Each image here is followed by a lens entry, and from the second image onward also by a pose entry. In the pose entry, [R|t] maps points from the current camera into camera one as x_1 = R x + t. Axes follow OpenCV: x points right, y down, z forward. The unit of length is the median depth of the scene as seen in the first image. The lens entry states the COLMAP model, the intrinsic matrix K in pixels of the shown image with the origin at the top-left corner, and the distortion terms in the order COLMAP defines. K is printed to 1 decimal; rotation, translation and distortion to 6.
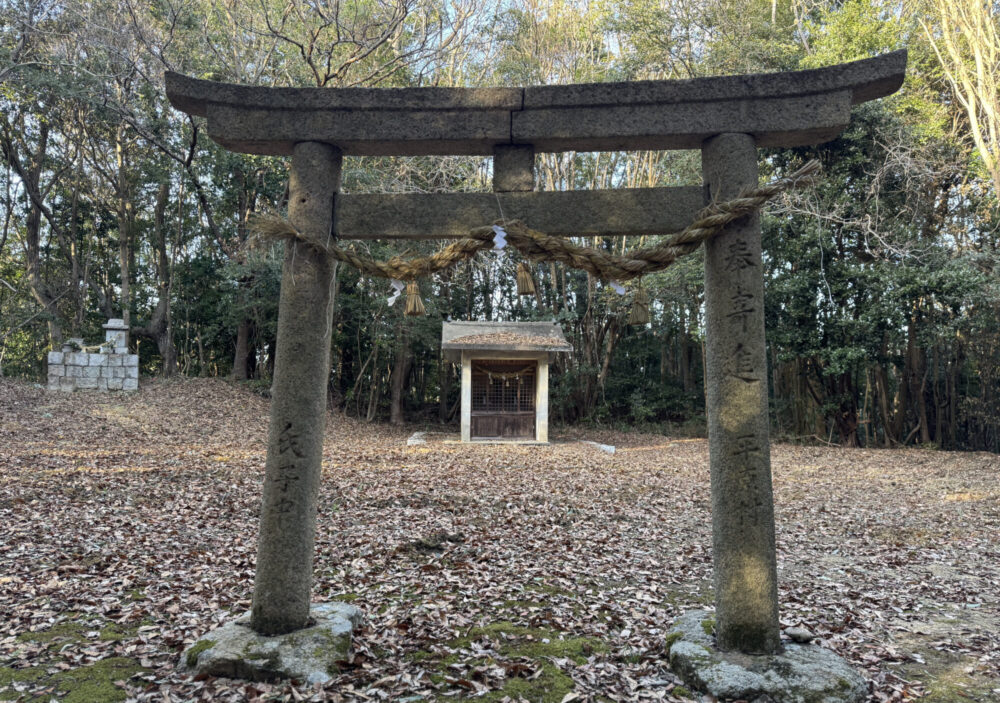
lens RADIAL K [[528.5, 0, 500.0], [0, 528.5, 351.5], [0, 0, 1]] dist [0.001418, -0.000048]
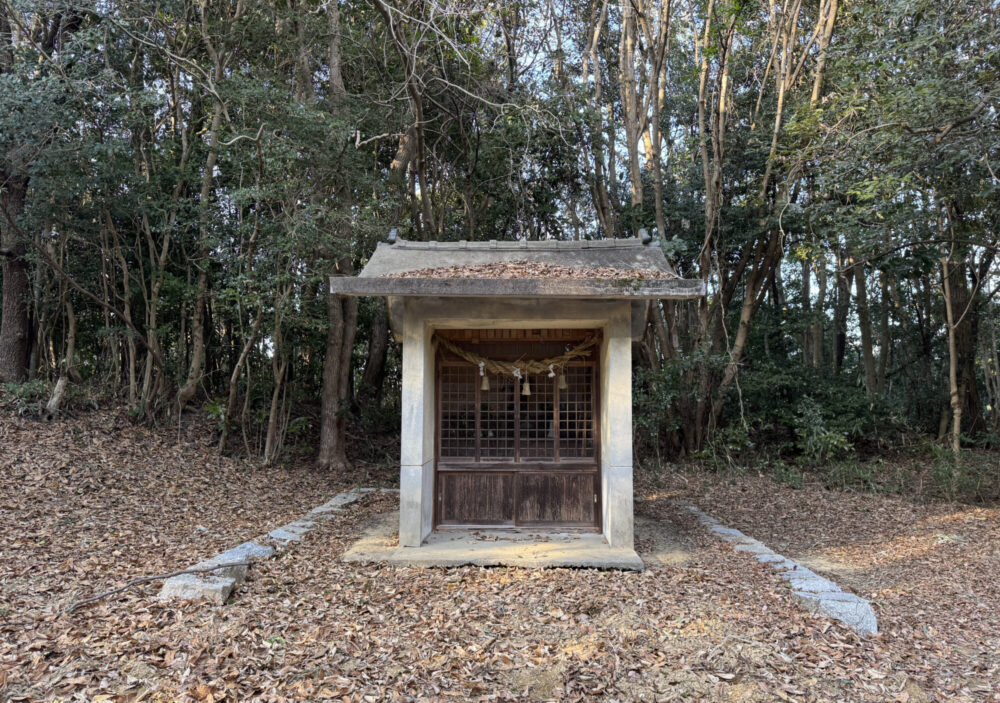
lens RADIAL K [[528.5, 0, 500.0], [0, 528.5, 351.5], [0, 0, 1]] dist [0.001418, -0.000048]
pose [[0.988983, -0.016070, -0.147152, 0.070285], [0.015939, 0.999871, -0.002065, 0.044715], [0.147167, -0.000303, 0.989112, 0.803543]]
